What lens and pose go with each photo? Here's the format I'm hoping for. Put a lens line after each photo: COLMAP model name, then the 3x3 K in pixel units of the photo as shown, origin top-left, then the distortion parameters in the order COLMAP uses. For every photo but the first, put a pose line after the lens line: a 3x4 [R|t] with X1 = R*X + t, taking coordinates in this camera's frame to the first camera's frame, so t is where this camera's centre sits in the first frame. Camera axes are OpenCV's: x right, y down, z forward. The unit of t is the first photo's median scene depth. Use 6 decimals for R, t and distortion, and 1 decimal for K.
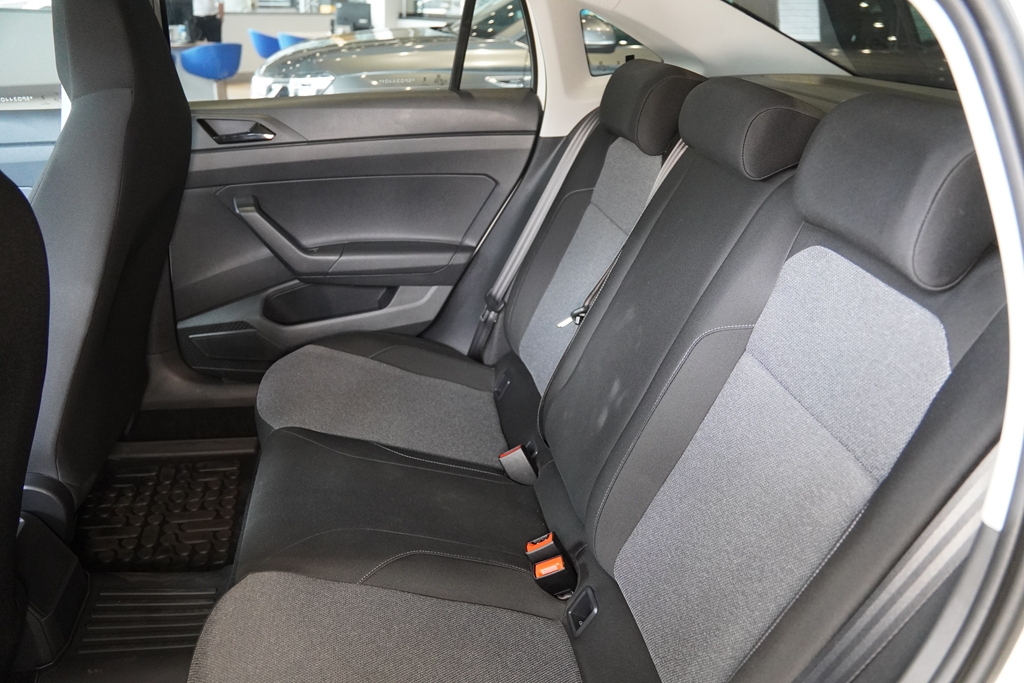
lens RADIAL K [[760.5, 0, 512.0], [0, 760.5, 341.5], [0, 0, 1]] dist [-0.125198, 0.081225]
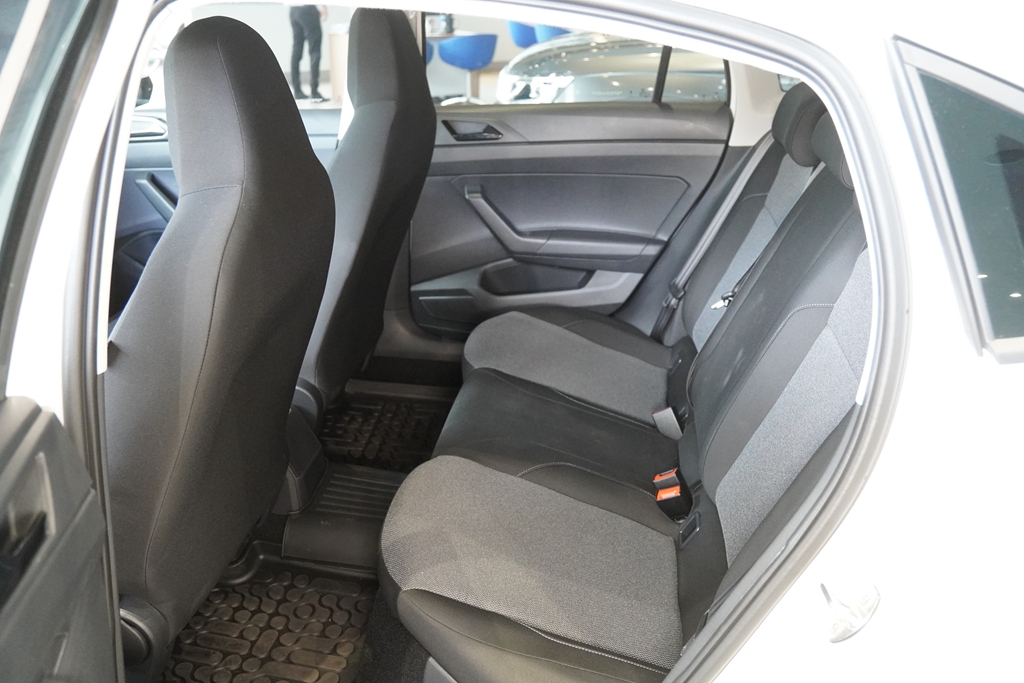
lens RADIAL K [[825.6, 0, 512.0], [0, 825.6, 341.5], [0, 0, 1]] dist [-0.103655, 0.001421]
pose [[0.950671, 0.097578, -0.294453, 0.115608], [-0.102153, 0.994769, -0.000159, 0.051020], [0.292897, 0.030231, 0.955666, -0.243334]]
